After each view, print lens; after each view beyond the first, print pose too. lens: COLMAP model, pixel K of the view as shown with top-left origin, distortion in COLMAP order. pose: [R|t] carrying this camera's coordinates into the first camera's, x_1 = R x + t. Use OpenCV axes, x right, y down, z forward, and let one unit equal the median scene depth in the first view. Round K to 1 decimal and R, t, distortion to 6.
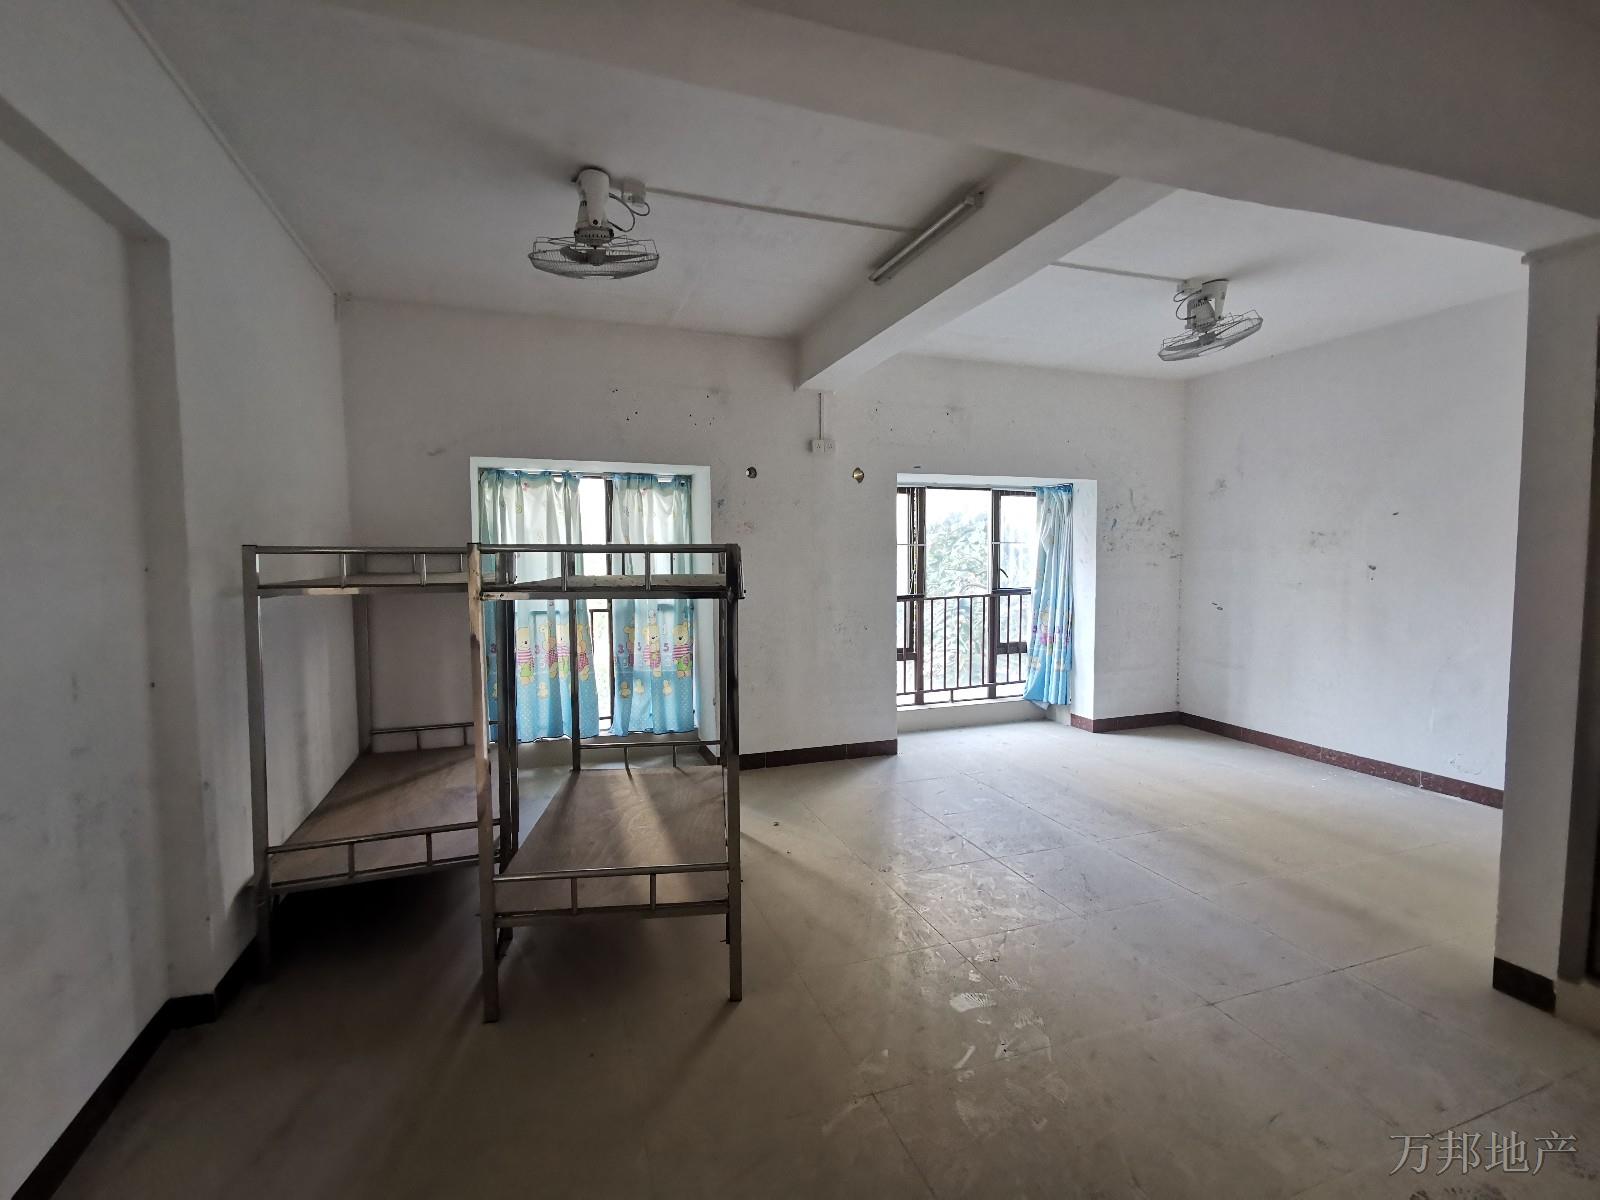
lens RADIAL K [[748.9, 0, 805.3], [0, 748.9, 598.3], [0, 0, 1]] dist [0.009767, 0.000472]
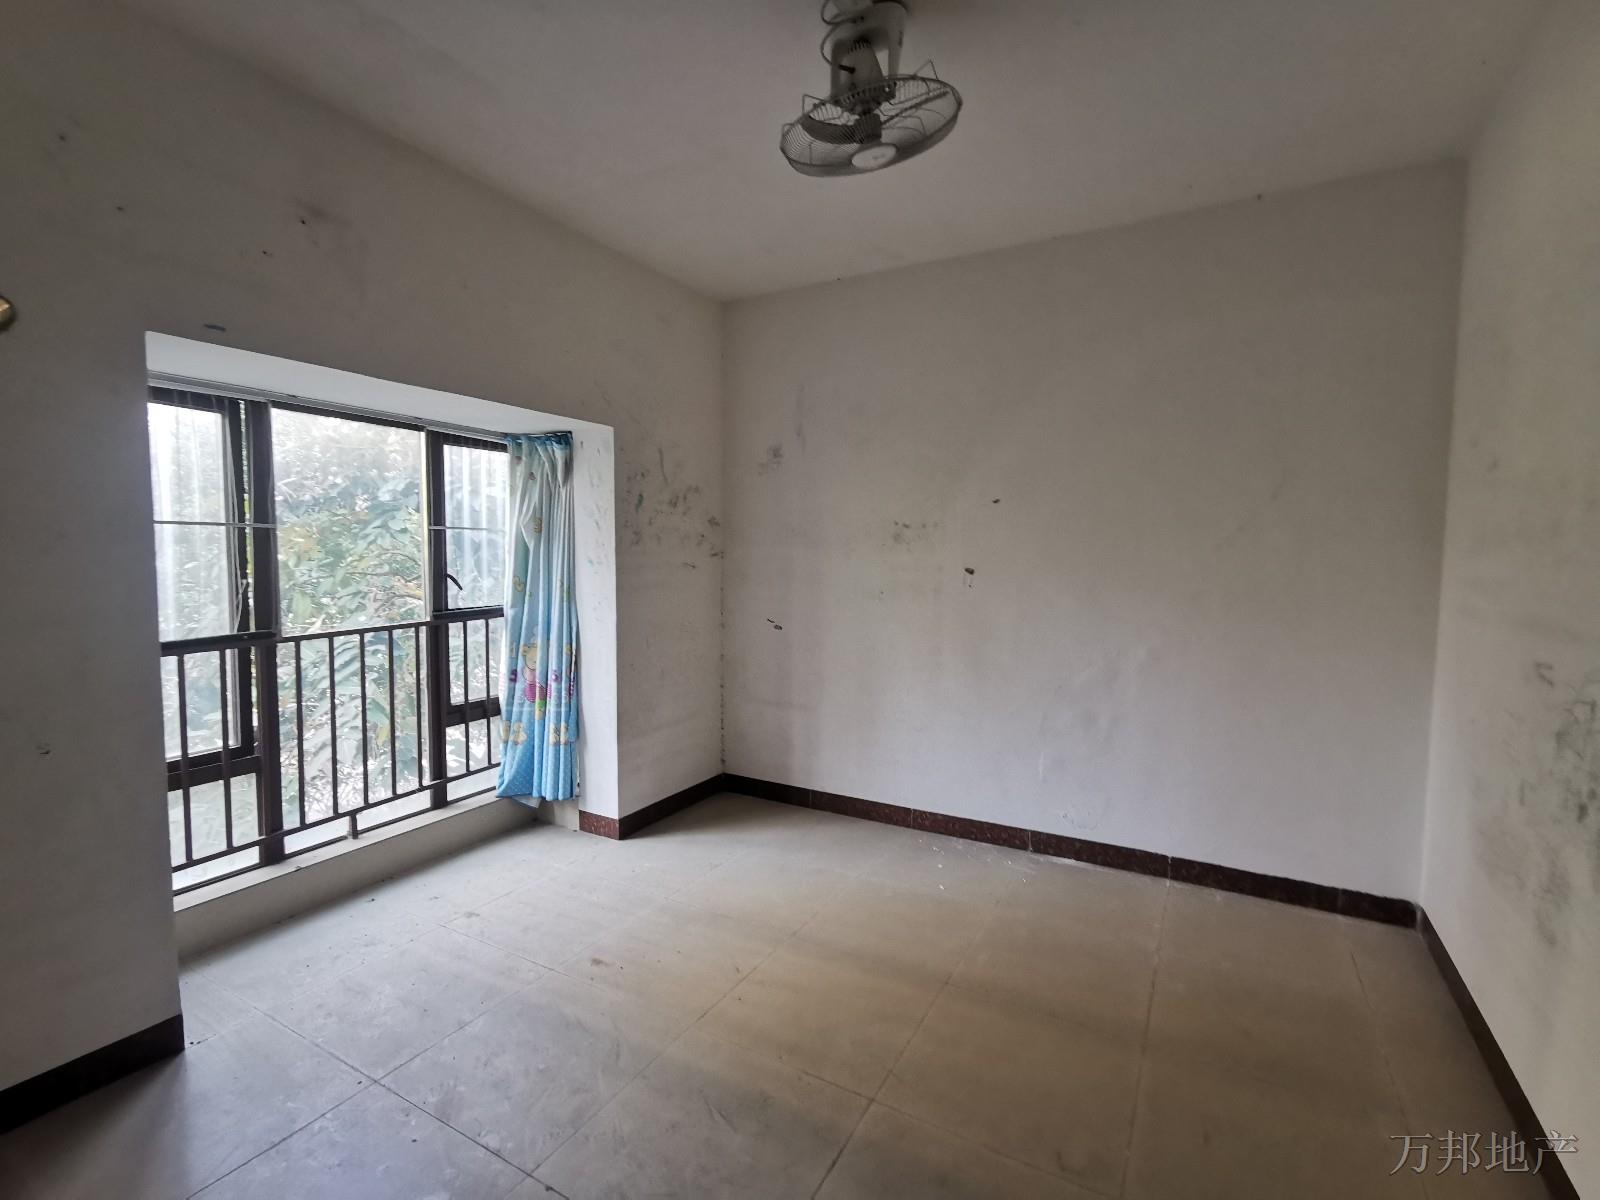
lens RADIAL K [[748.9, 0, 805.3], [0, 748.9, 598.3], [0, 0, 1]] dist [0.009767, 0.000472]
pose [[0.763820, -0.031487, 0.644661, 0.104732], [0.029085, 0.999474, 0.014357, -0.022191], [-0.644773, 0.007784, 0.764334, 0.407734]]
